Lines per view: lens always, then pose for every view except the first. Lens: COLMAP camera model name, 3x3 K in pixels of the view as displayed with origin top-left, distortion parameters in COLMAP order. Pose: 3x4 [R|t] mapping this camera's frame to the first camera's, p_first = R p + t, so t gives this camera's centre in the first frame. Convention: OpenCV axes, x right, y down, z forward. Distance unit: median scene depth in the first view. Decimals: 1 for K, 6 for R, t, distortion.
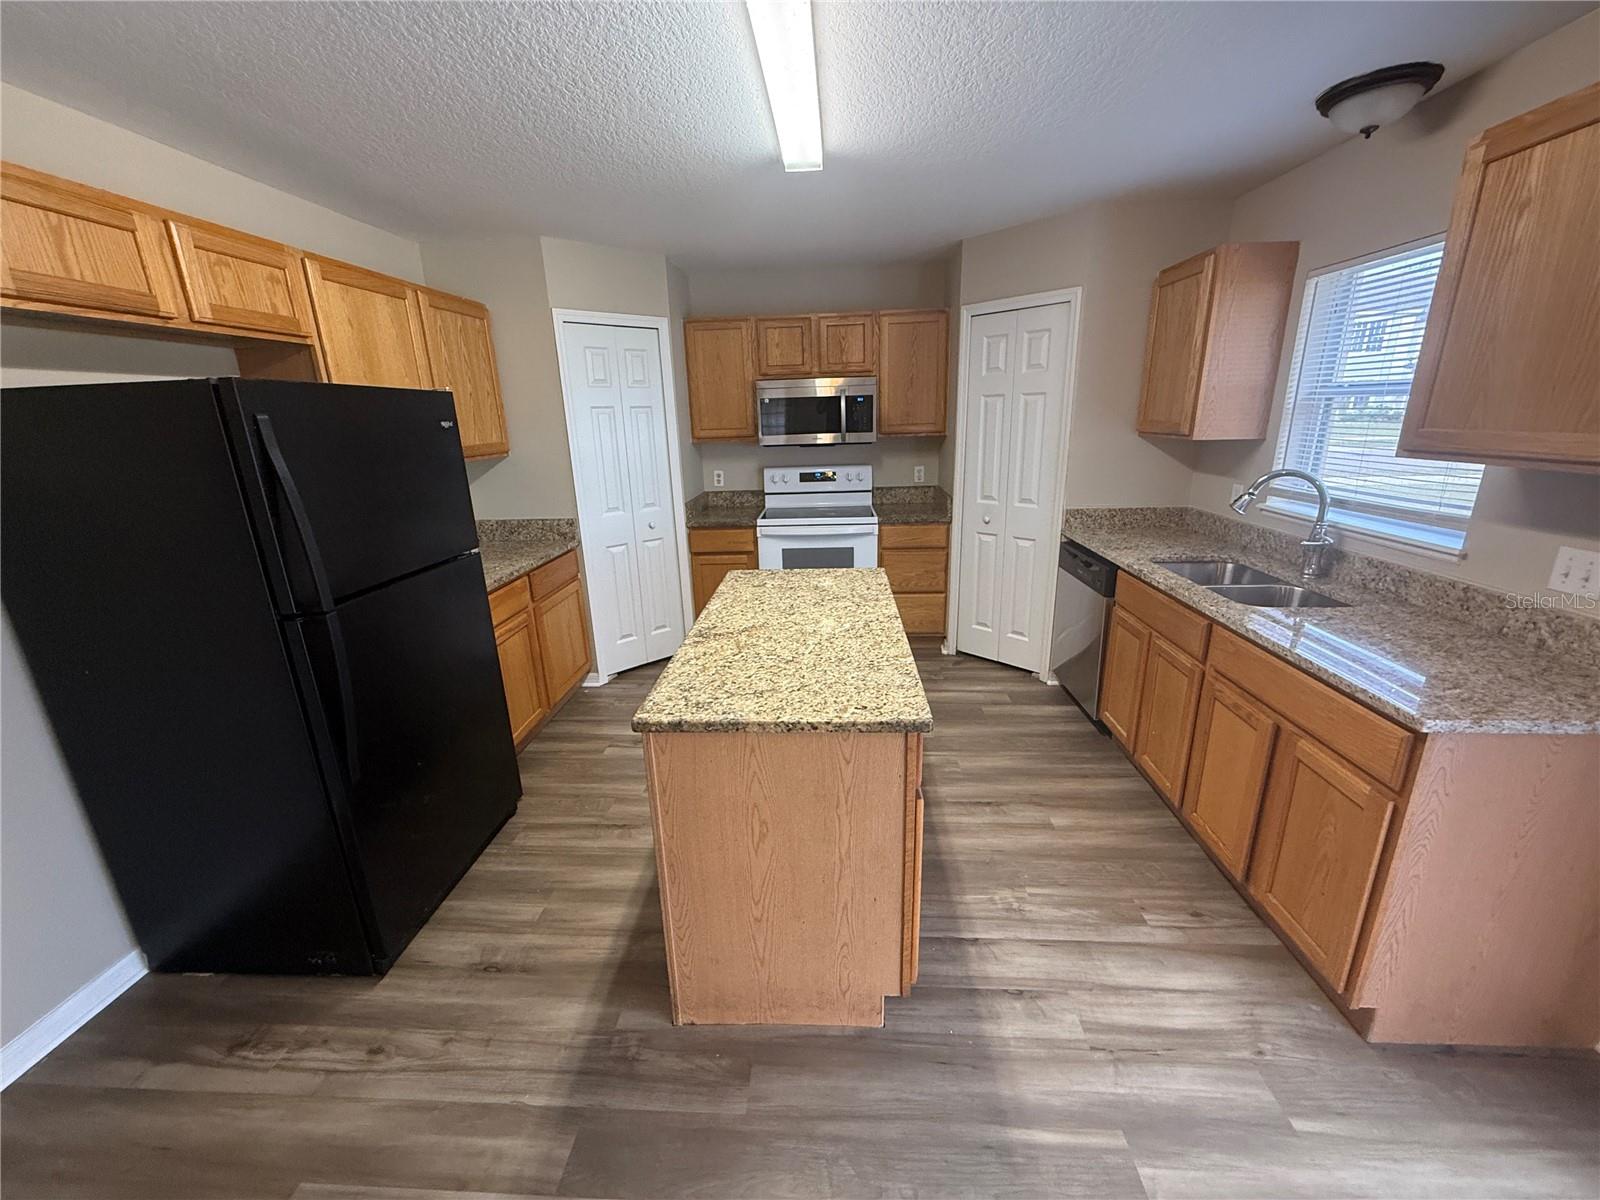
lens RADIAL K [[636.6, 0, 795.7], [0, 636.6, 601.3], [0, 0, 1]] dist [-0.000714, -0.000283]
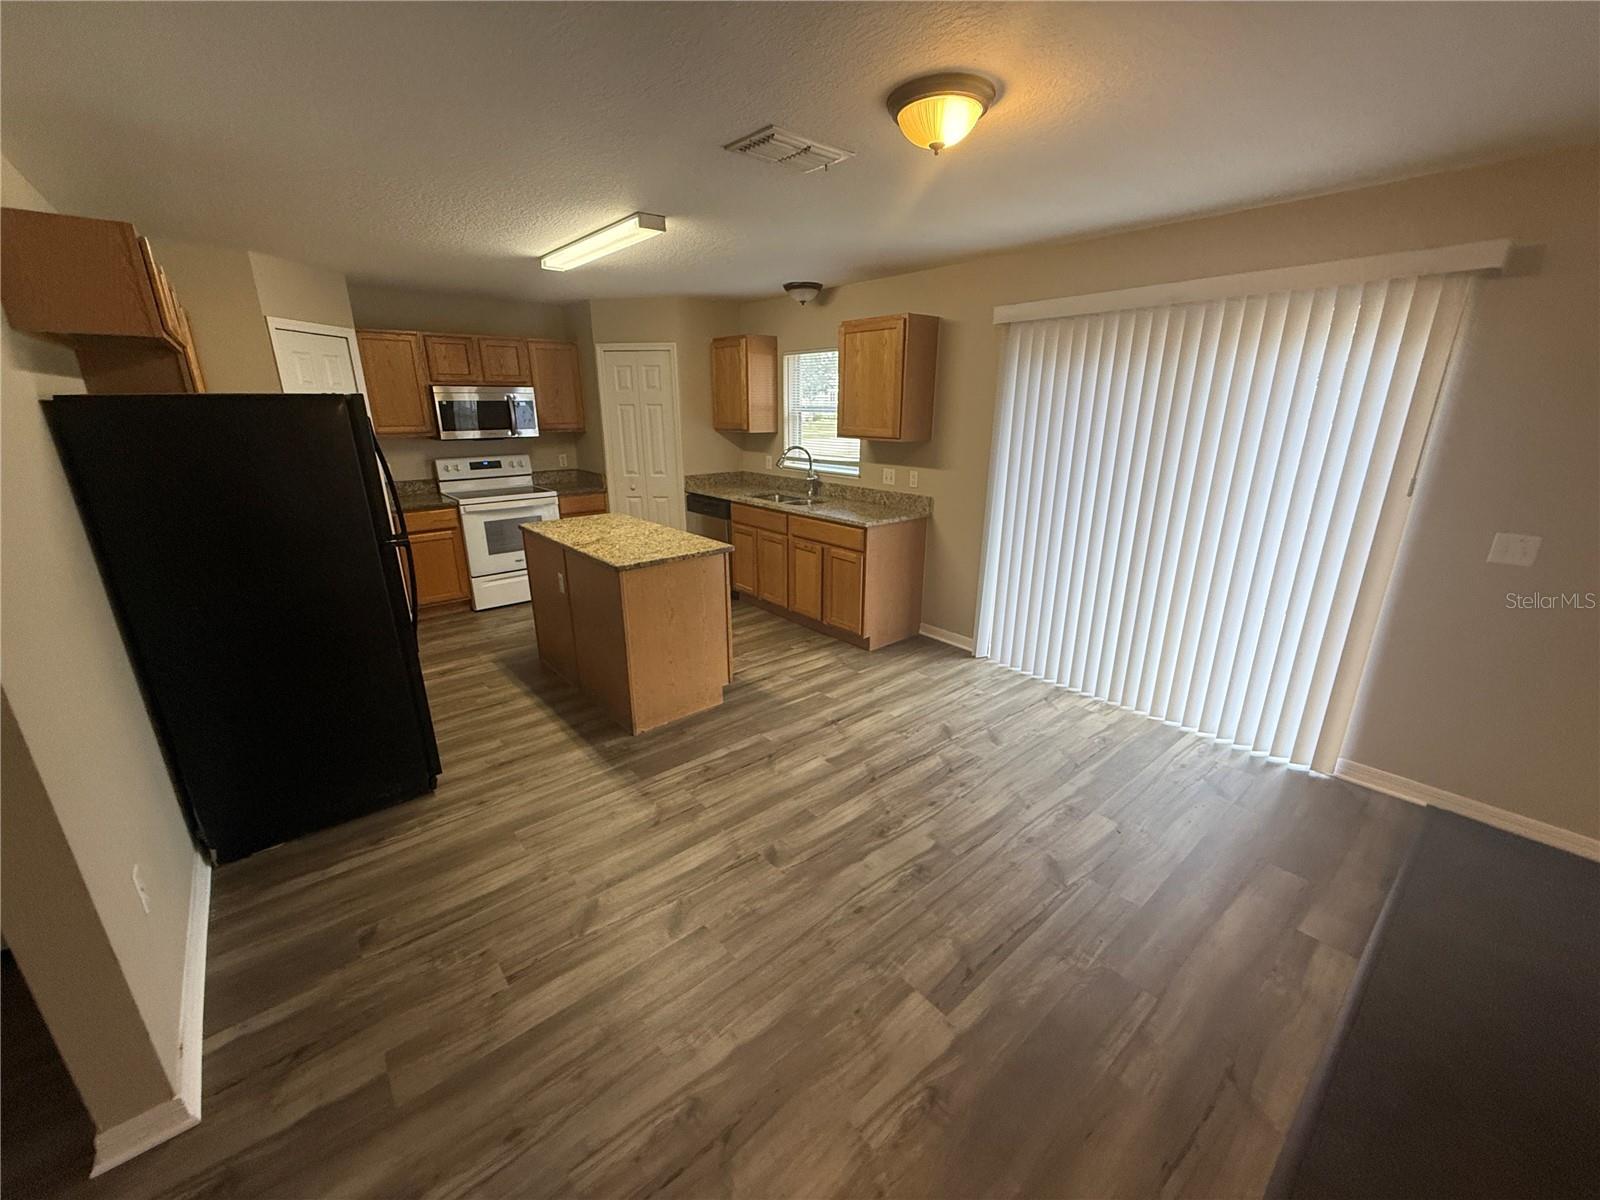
lens RADIAL K [[636.6, 0, 801.5], [0, 636.6, 603.2], [0, 0, 1]] dist [-0.000714, -0.000283]
pose [[0.718406, -0.182954, 0.671133, -0.733928], [0.178559, 0.980968, 0.076280, 0.149947], [-0.672316, 0.065037, 0.737402, -0.552282]]
